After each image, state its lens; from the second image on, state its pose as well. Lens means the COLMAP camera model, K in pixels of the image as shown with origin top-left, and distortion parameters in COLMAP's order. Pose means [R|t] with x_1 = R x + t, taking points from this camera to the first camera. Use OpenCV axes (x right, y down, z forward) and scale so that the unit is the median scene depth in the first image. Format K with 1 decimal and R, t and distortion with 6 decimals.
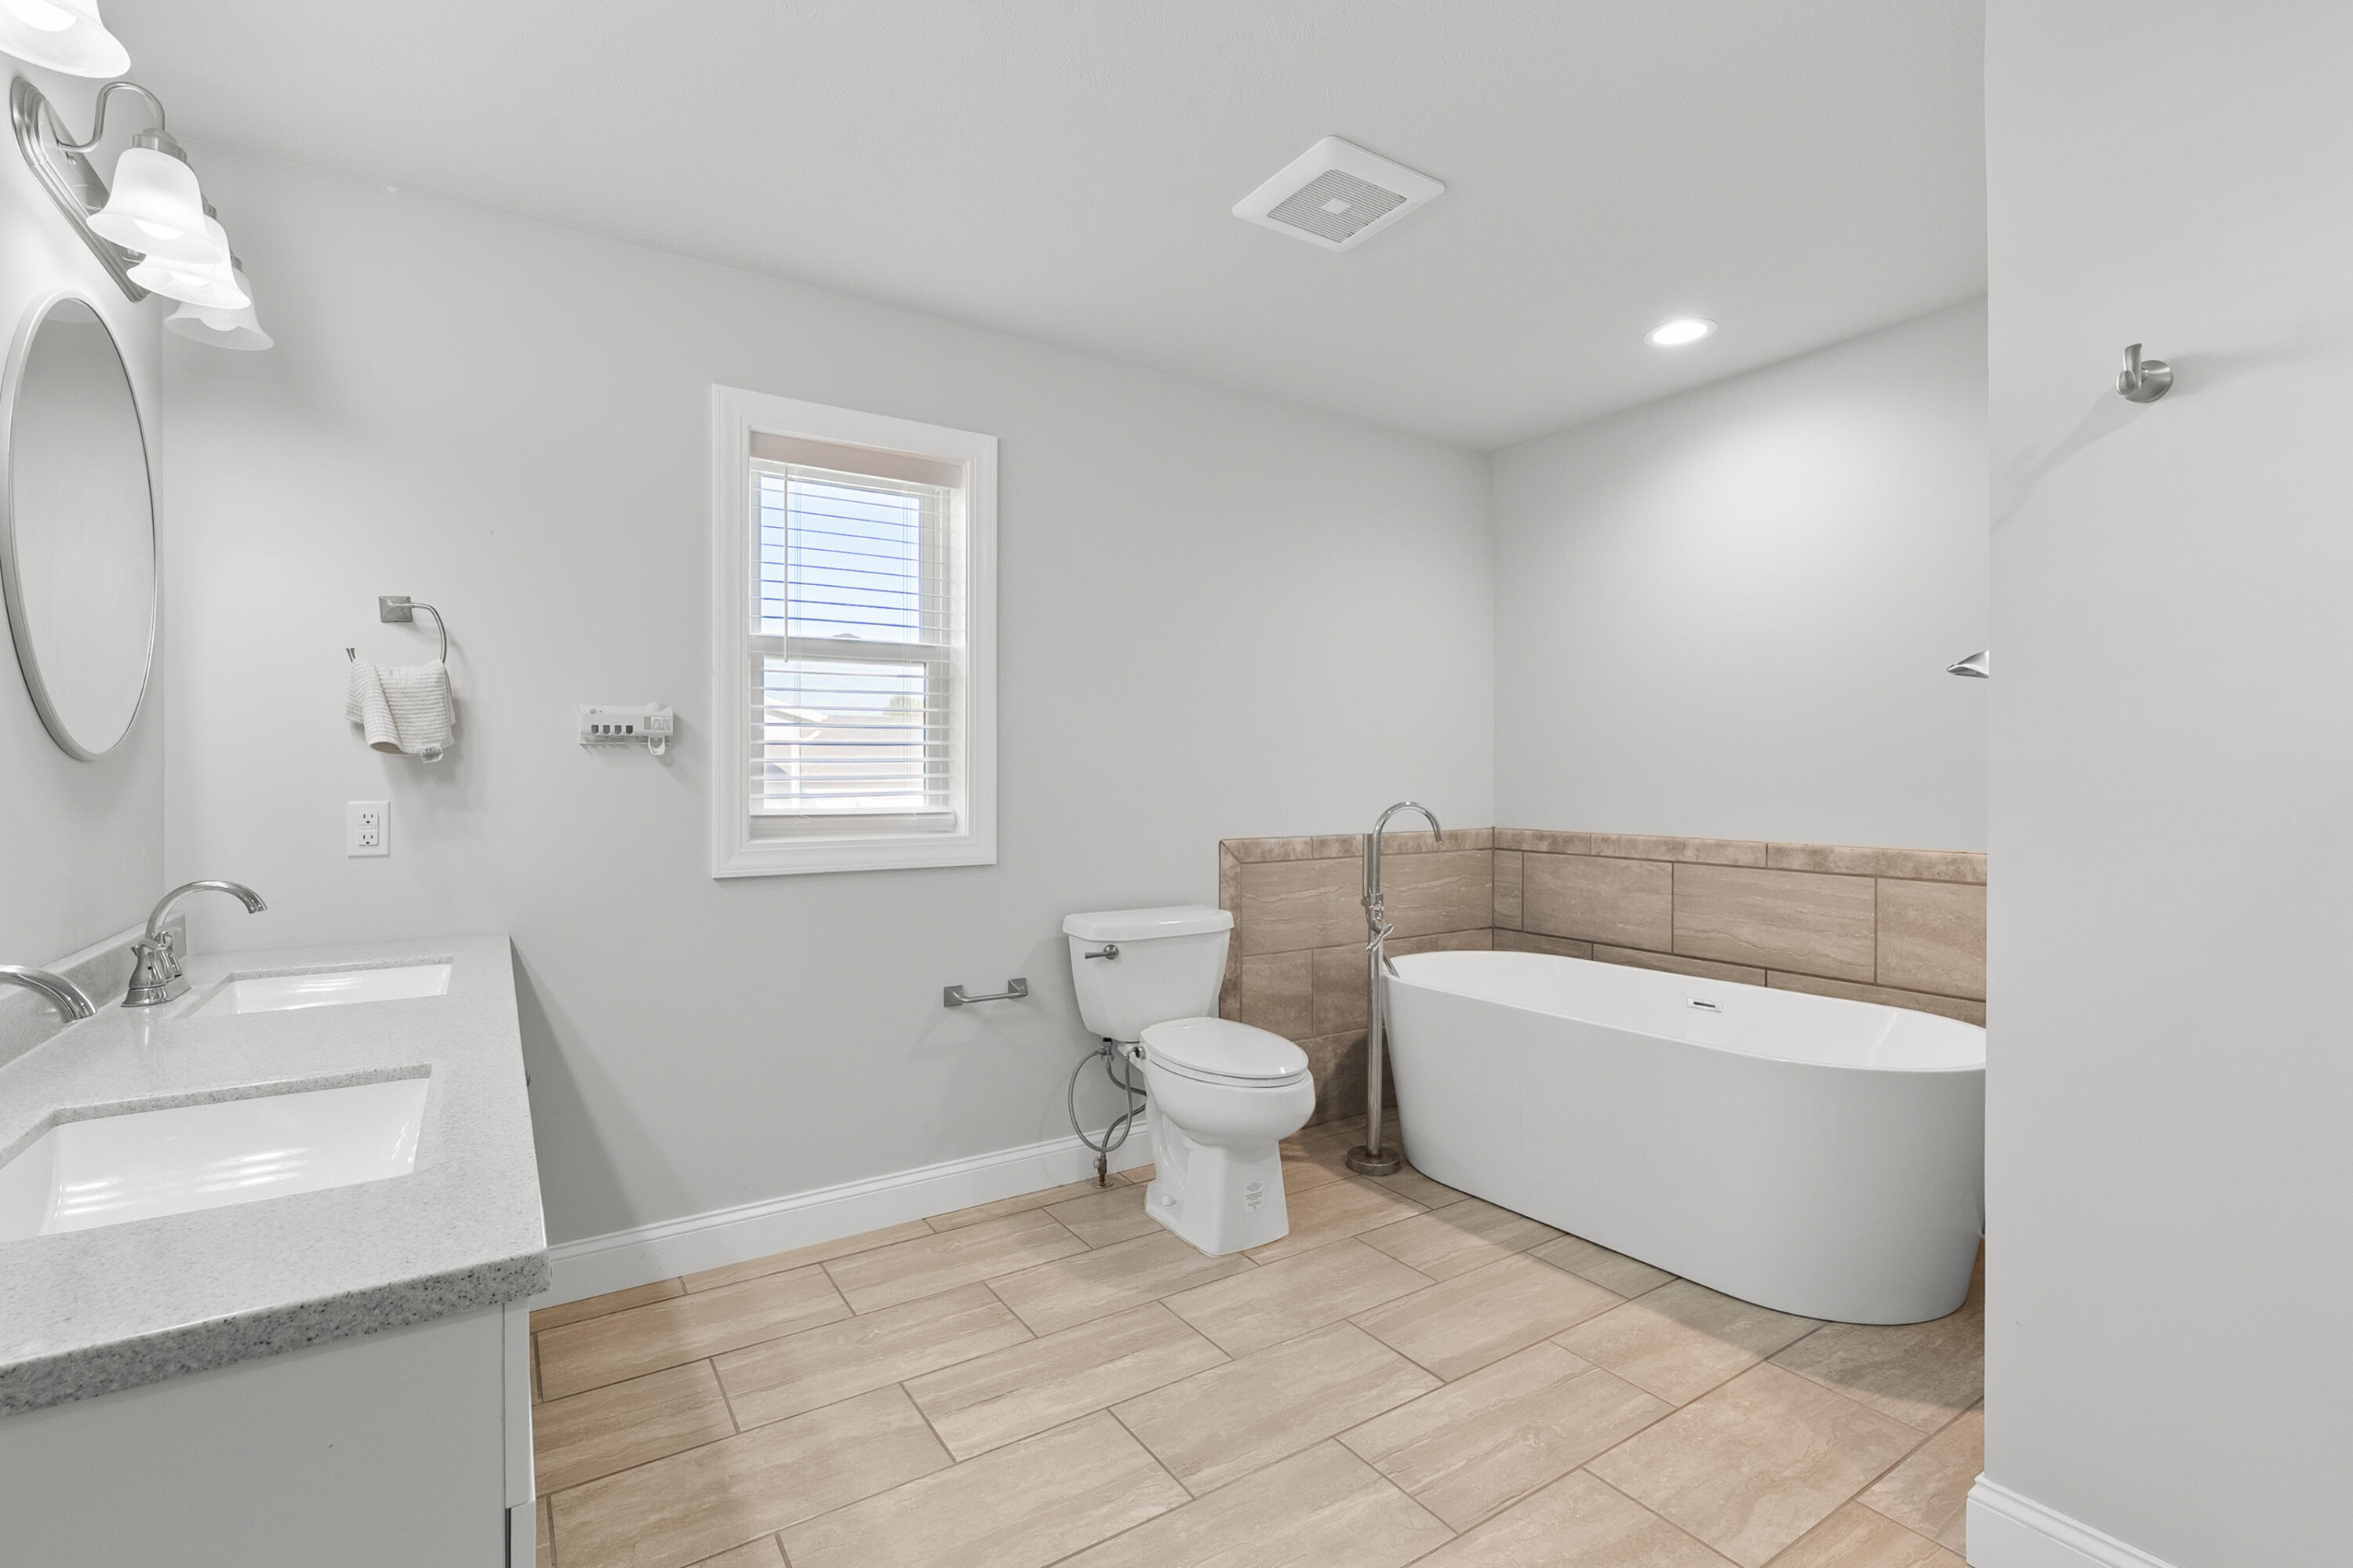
lens RADIAL K [[1079.8, 0, 1164.3], [0, 1079.8, 782.0], [0, 0, 1]] dist [-0.006160, 0.002046]
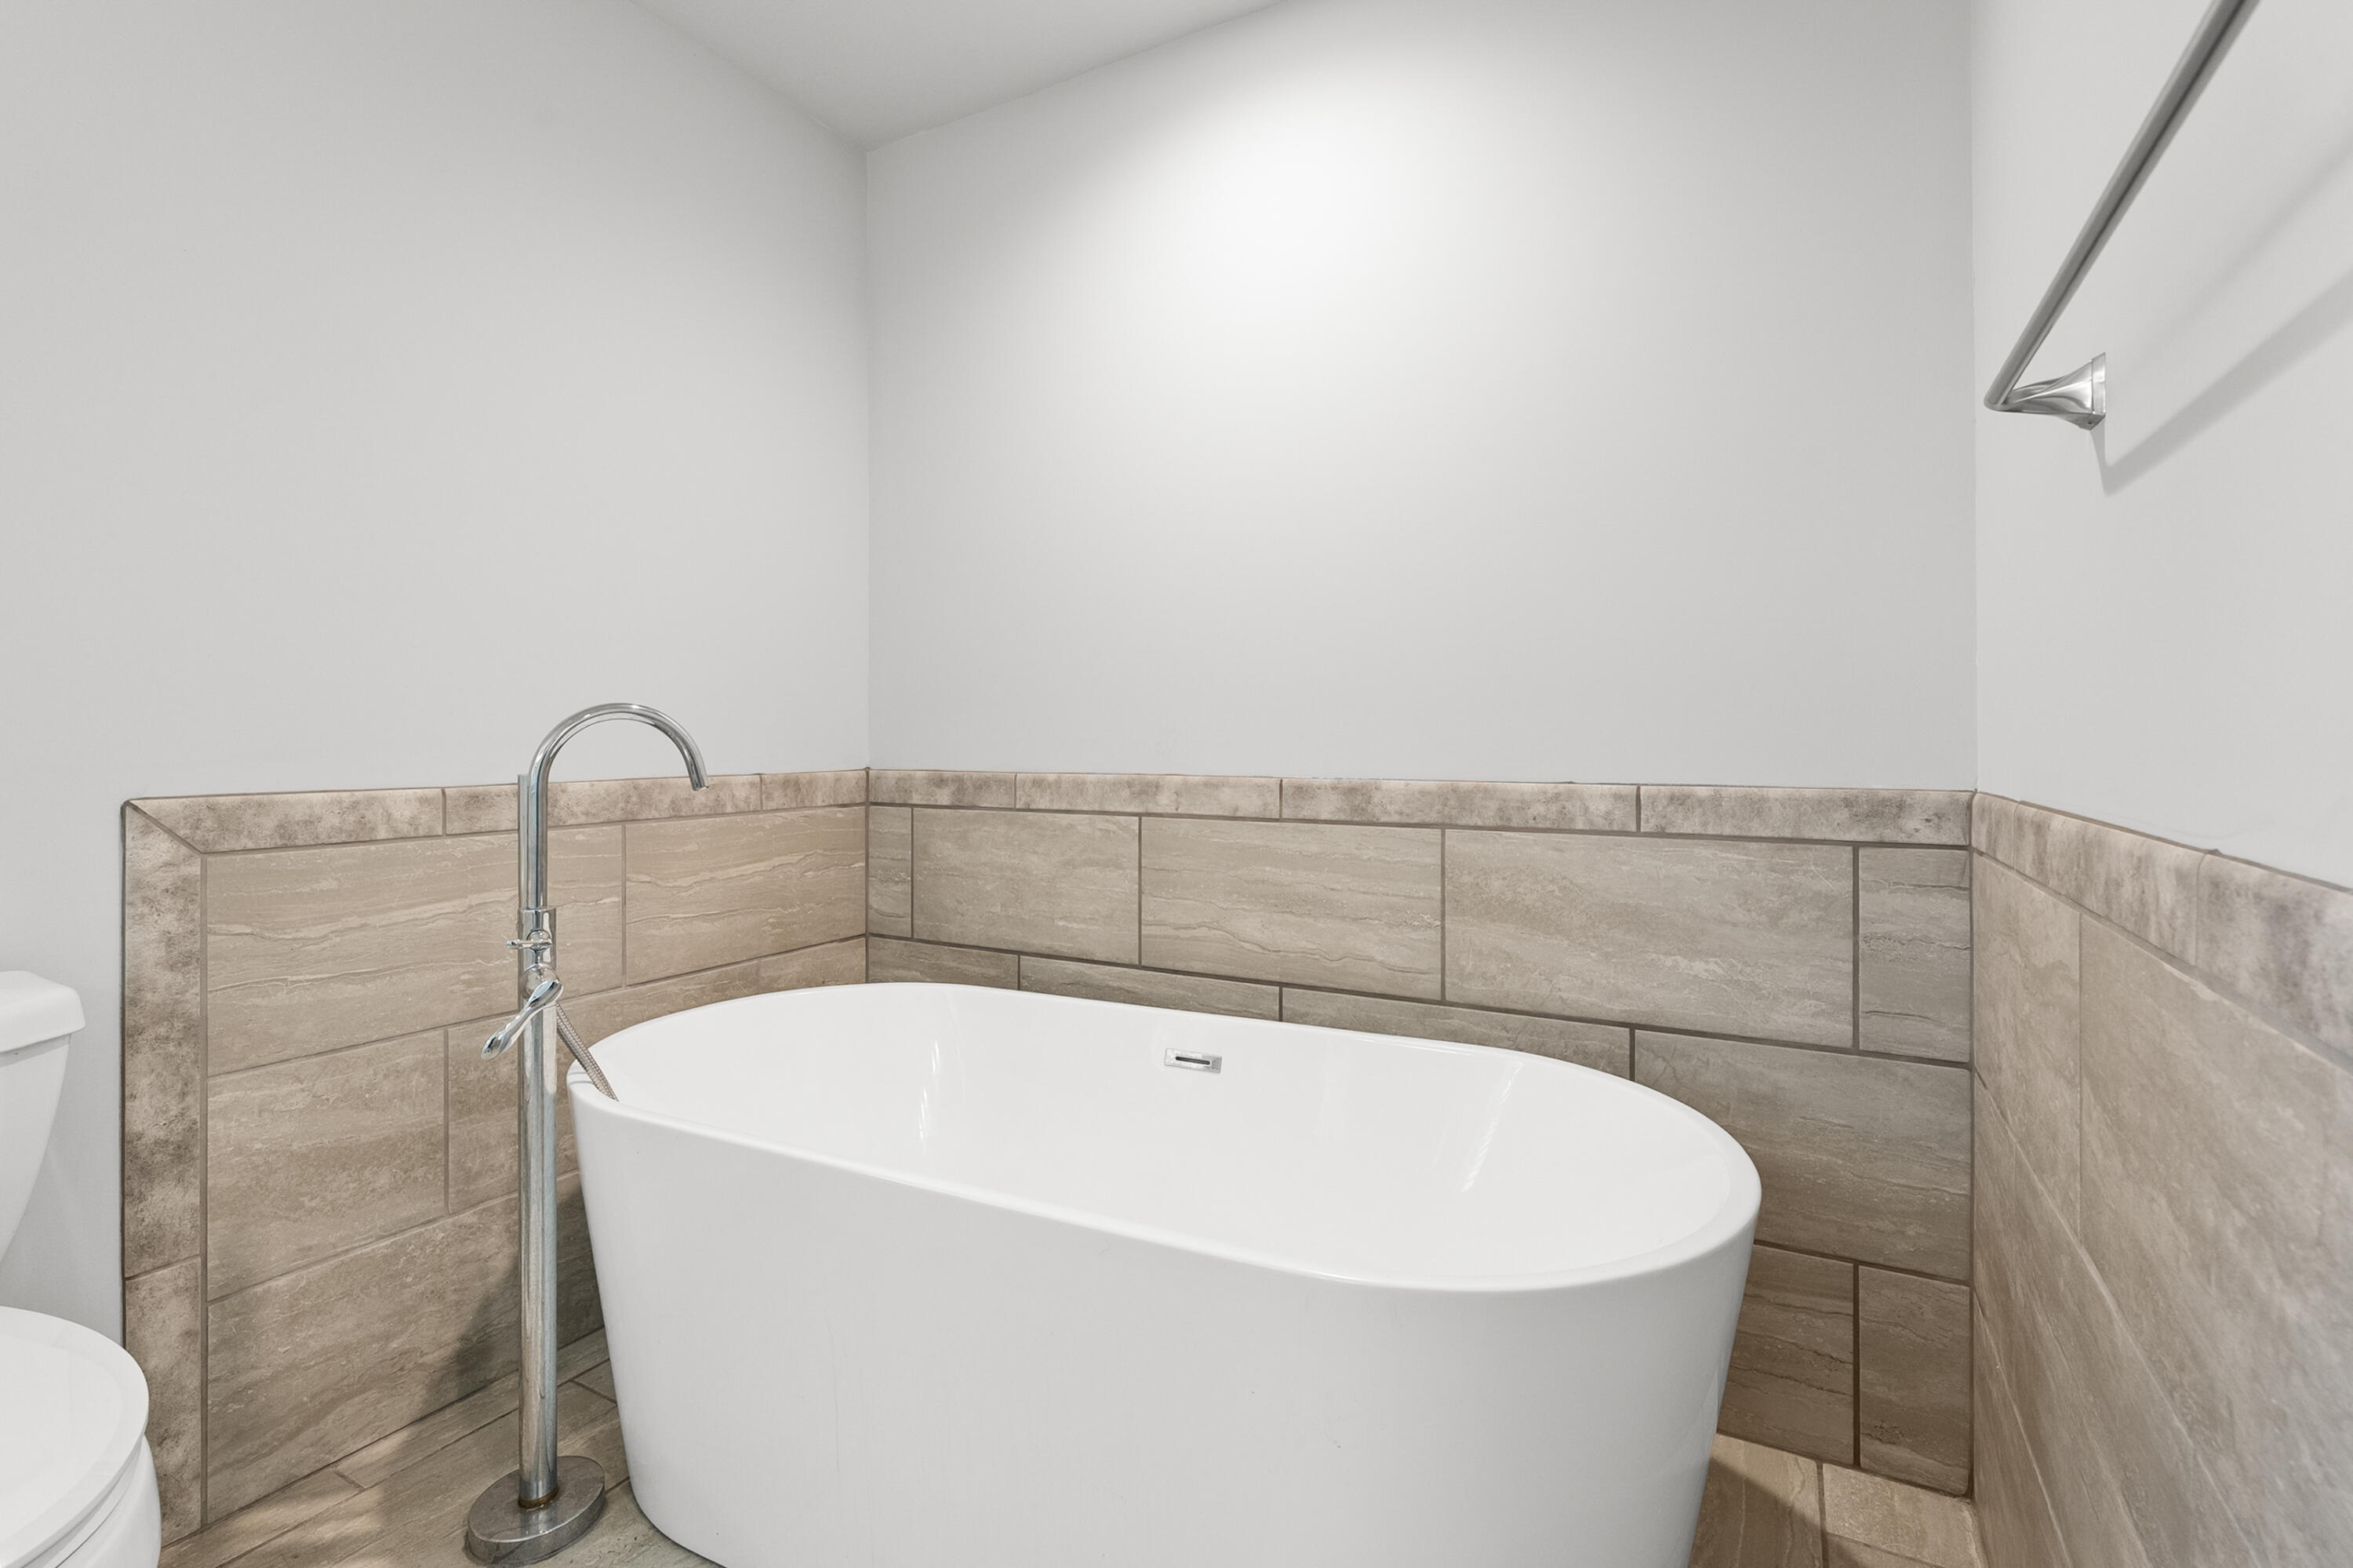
lens RADIAL K [[1079.8, 0, 1173.4], [0, 1079.8, 744.4], [0, 0, 1]] dist [-0.006160, 0.002046]
pose [[0.886031, -0.004429, 0.463605, 0.209484], [0.005405, 0.999985, -0.000775, 0.035432], [-0.463595, 0.003192, 0.886042, 0.458642]]
